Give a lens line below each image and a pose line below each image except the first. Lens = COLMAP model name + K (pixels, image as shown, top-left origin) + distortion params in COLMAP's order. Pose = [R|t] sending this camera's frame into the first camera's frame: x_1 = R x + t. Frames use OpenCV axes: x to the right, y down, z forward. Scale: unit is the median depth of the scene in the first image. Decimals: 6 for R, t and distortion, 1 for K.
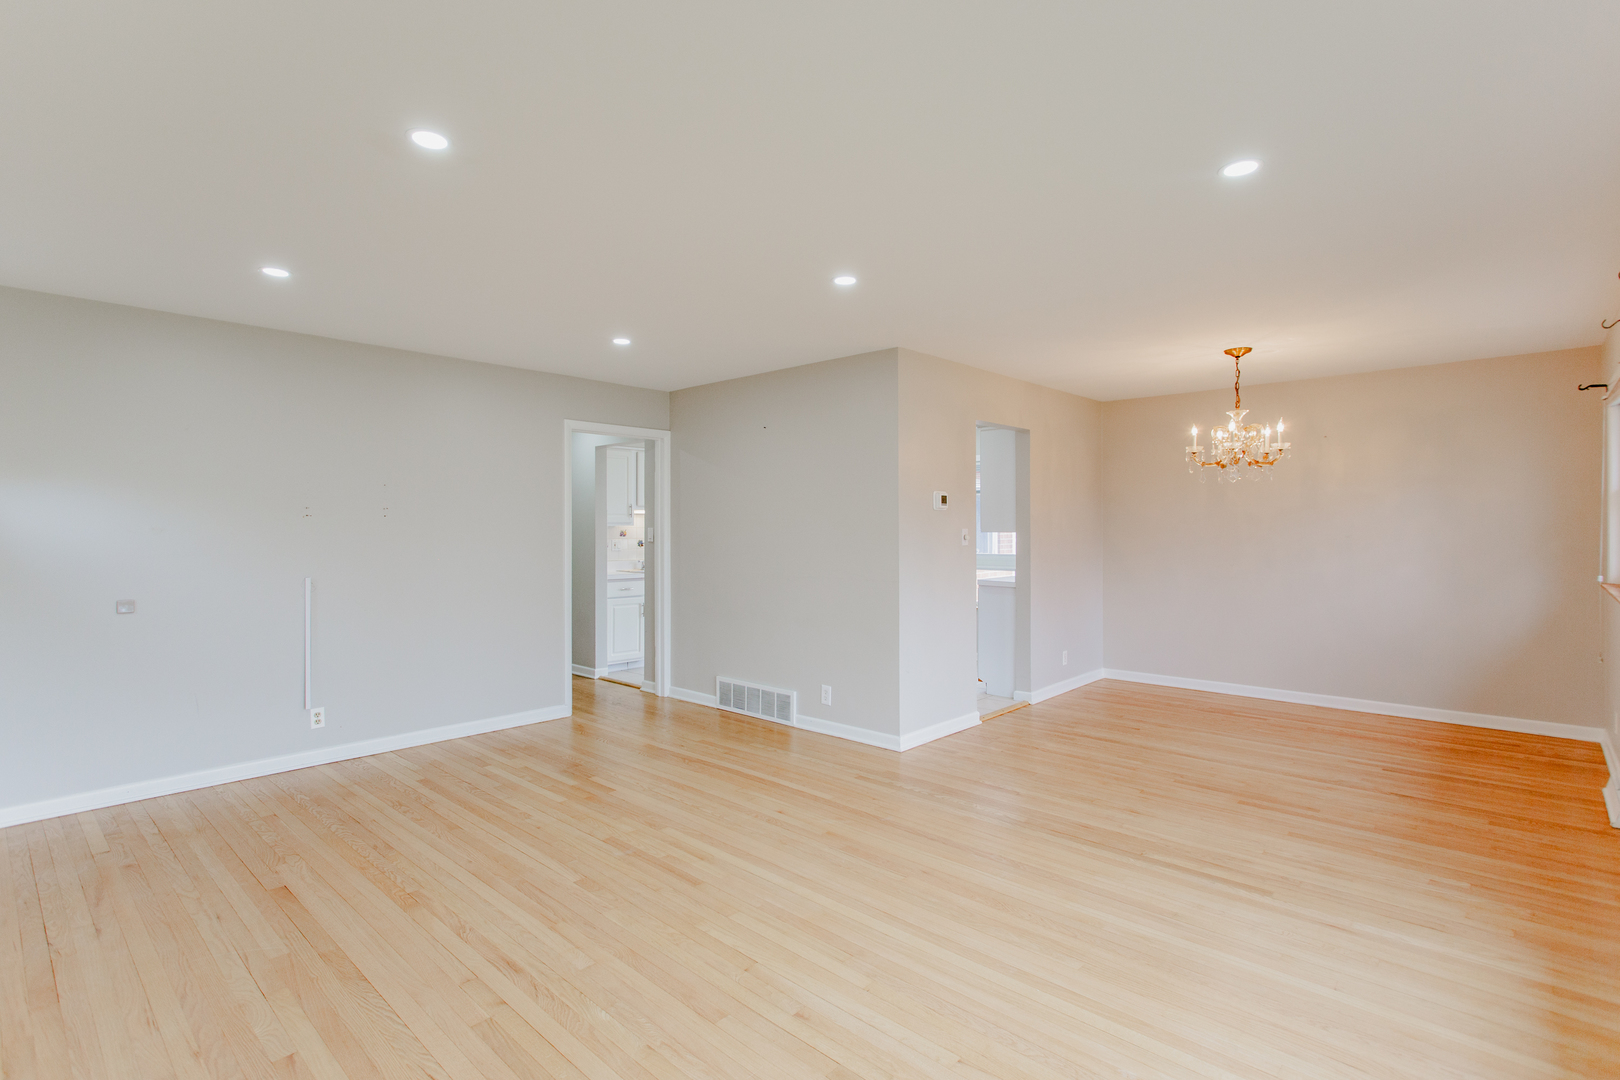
lens RADIAL K [[768.3, 0, 802.0], [0, 768.3, 532.1], [0, 0, 1]] dist [0.004558, -0.000766]
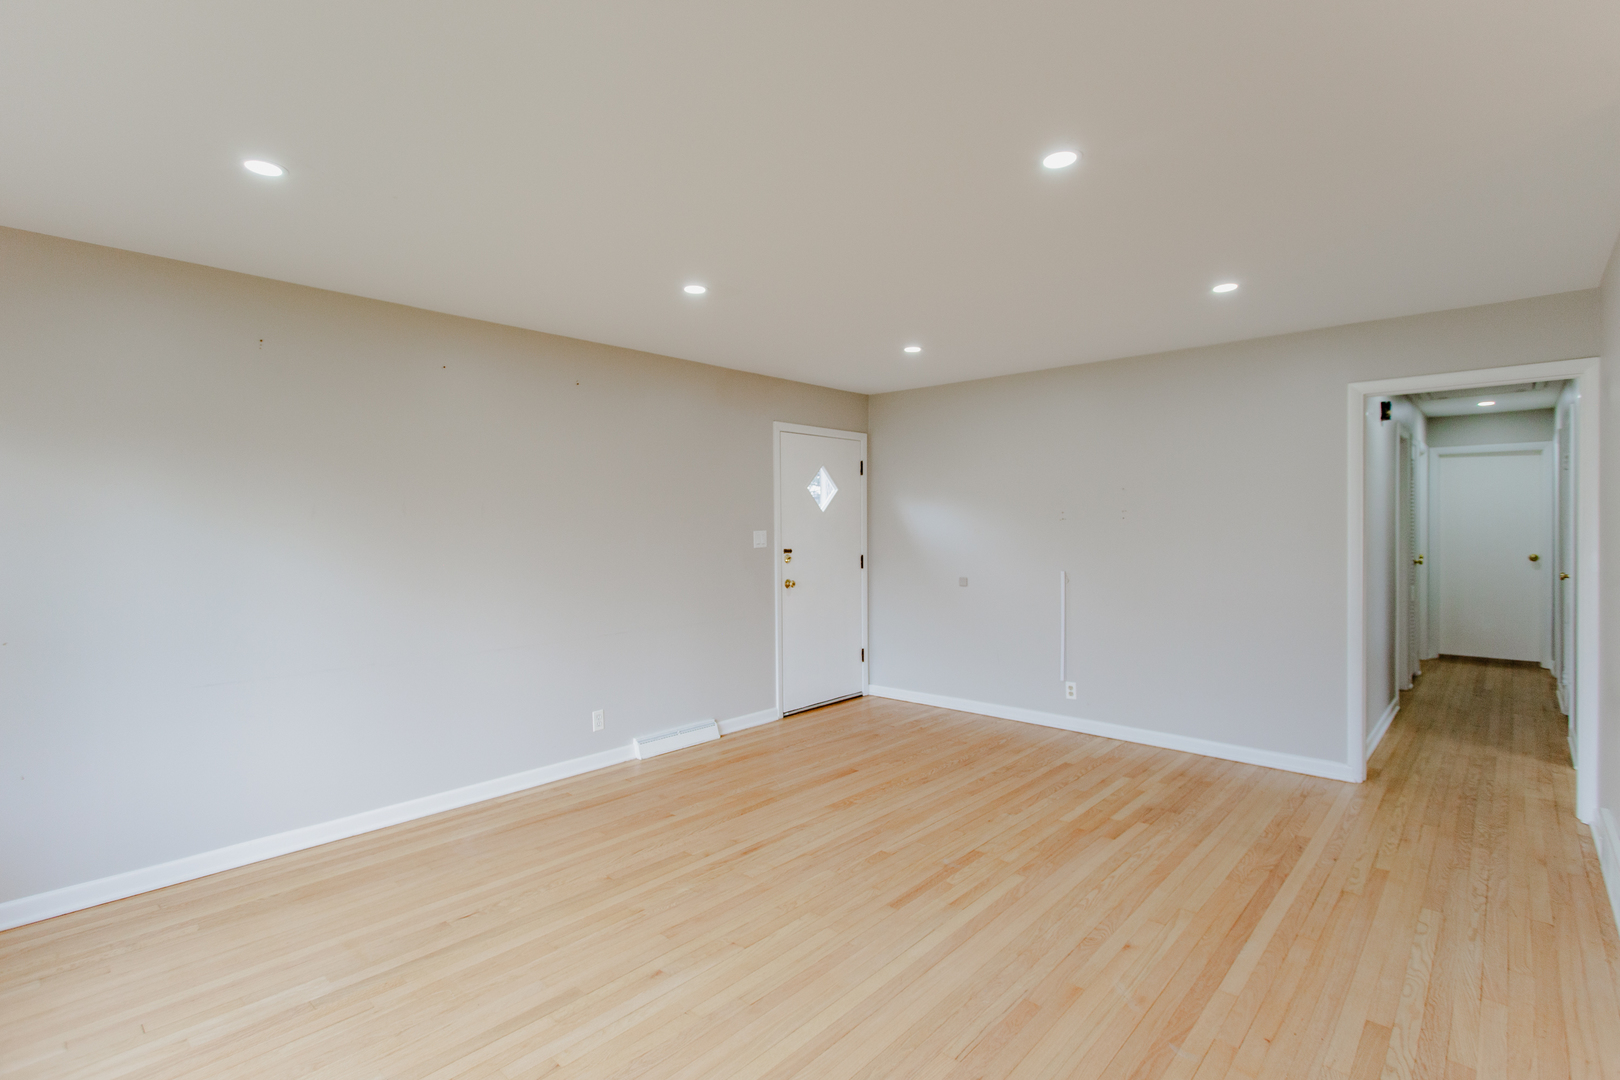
lens RADIAL K [[768.3, 0, 808.6], [0, 768.3, 531.2], [0, 0, 1]] dist [0.004558, -0.000766]
pose [[0.018341, 0.006183, -0.999813, 0.648741], [0.000873, 0.999980, 0.006200, -0.011329], [0.999831, -0.000987, 0.018336, 0.699493]]
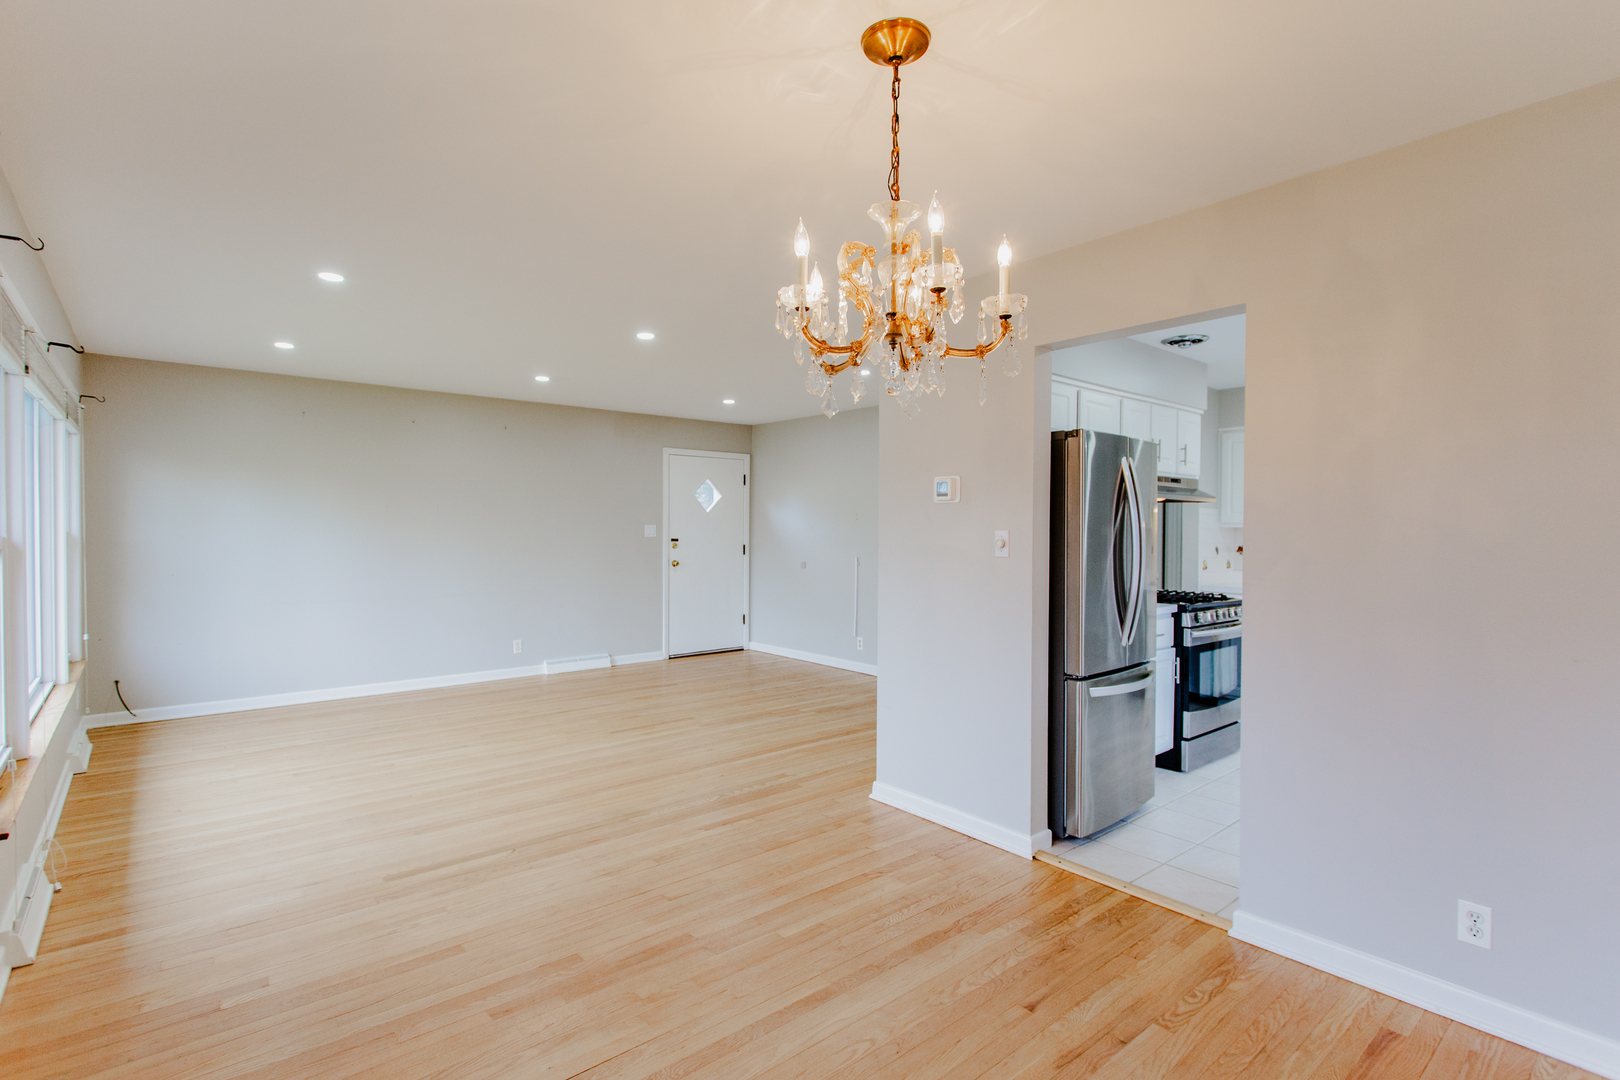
lens RADIAL K [[768.3, 0, 807.5], [0, 768.3, 537.6], [0, 0, 1]] dist [0.004558, -0.000766]
pose [[-0.106220, 0.014798, -0.994233, 1.206553], [-0.013349, 0.999778, 0.016307, -0.009068], [0.994253, 0.015004, -0.105999, 1.282321]]
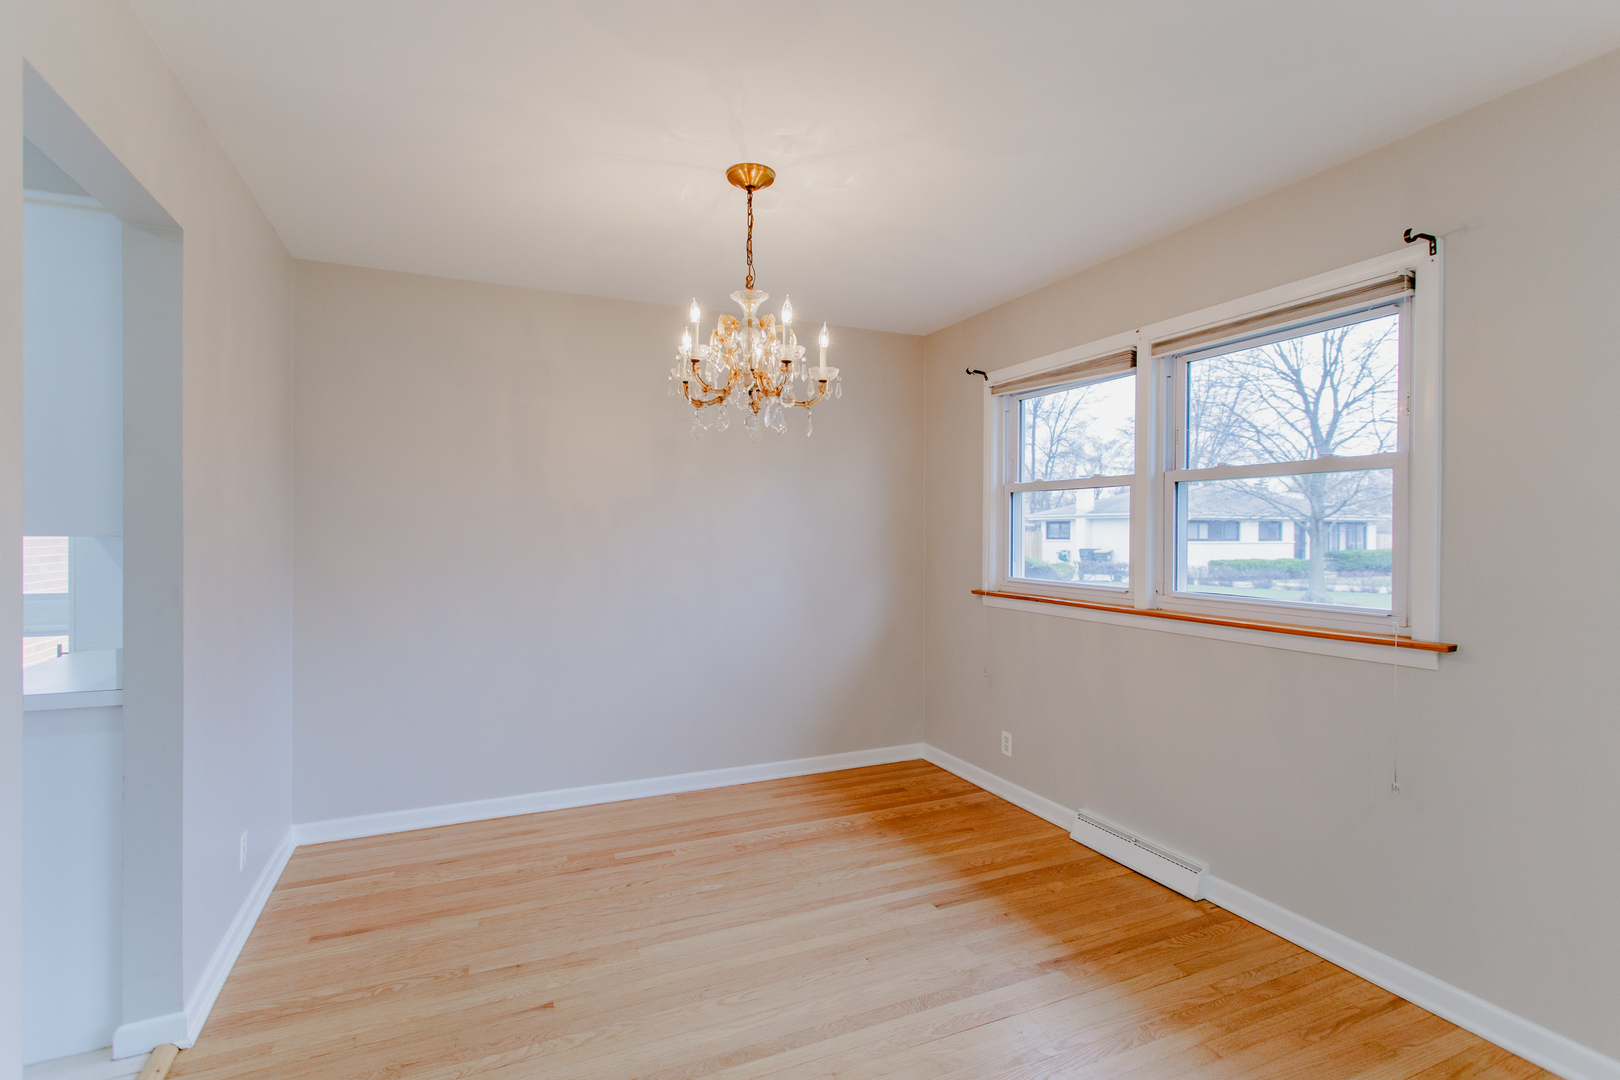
lens RADIAL K [[768.3, 0, 801.9], [0, 768.3, 535.7], [0, 0, 1]] dist [0.004558, -0.000766]
pose [[0.386185, 0.001193, 0.922421, 0.144701], [0.003600, 0.999990, -0.002801, 0.003447], [-0.922414, 0.004403, 0.386177, 0.990312]]
